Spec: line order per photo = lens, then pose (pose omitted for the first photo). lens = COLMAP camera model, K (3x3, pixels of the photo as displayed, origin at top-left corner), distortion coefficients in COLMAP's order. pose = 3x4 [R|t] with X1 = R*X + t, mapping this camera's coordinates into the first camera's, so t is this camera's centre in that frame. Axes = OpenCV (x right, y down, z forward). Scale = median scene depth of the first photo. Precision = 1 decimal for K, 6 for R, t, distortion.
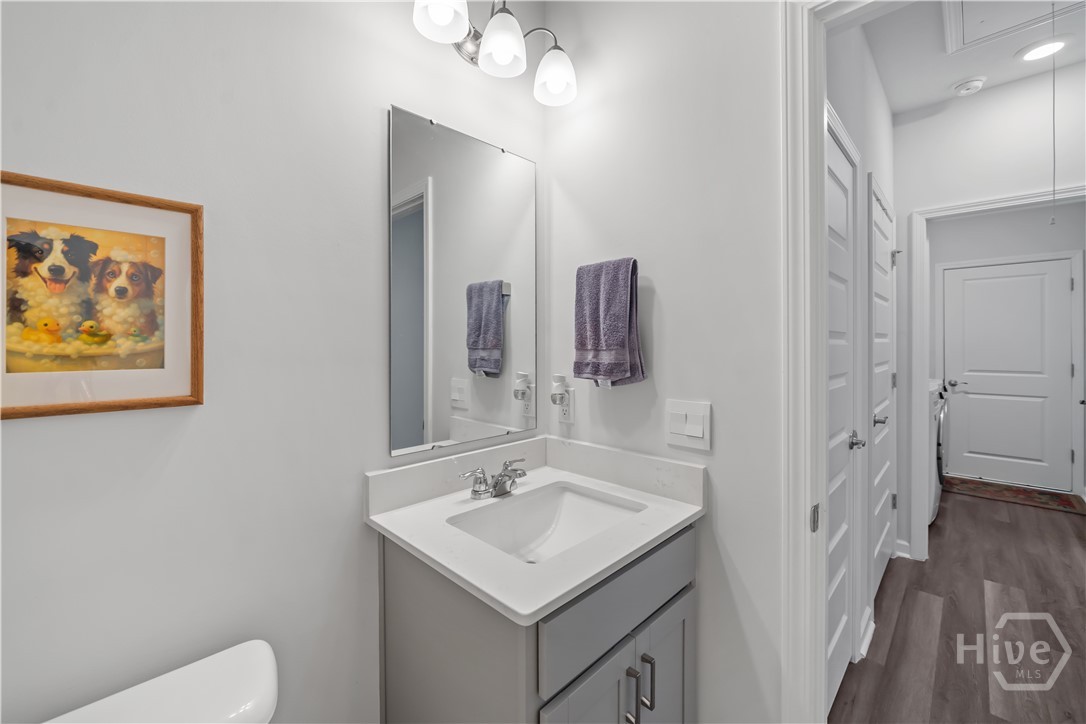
lens RADIAL K [[436.5, 0, 541.5], [0, 436.5, 337.2], [0, 0, 1]] dist [-0.007143, -0.000062]
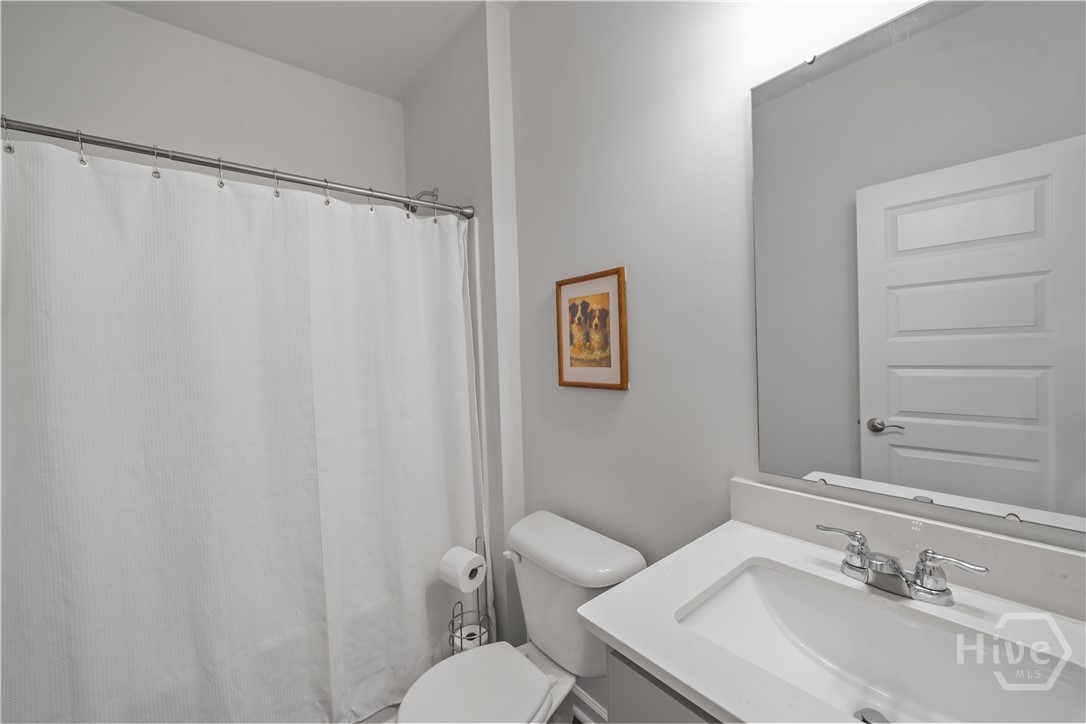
lens RADIAL K [[426.2, 0, 541.2], [0, 426.2, 364.1], [0, 0, 1]] dist [-0.016993, 0.000018]
pose [[-0.115981, 0.039636, -0.992460, 0.895480], [0.046283, 0.998334, 0.034462, -0.013937], [0.992172, -0.041937, -0.117622, 0.956526]]
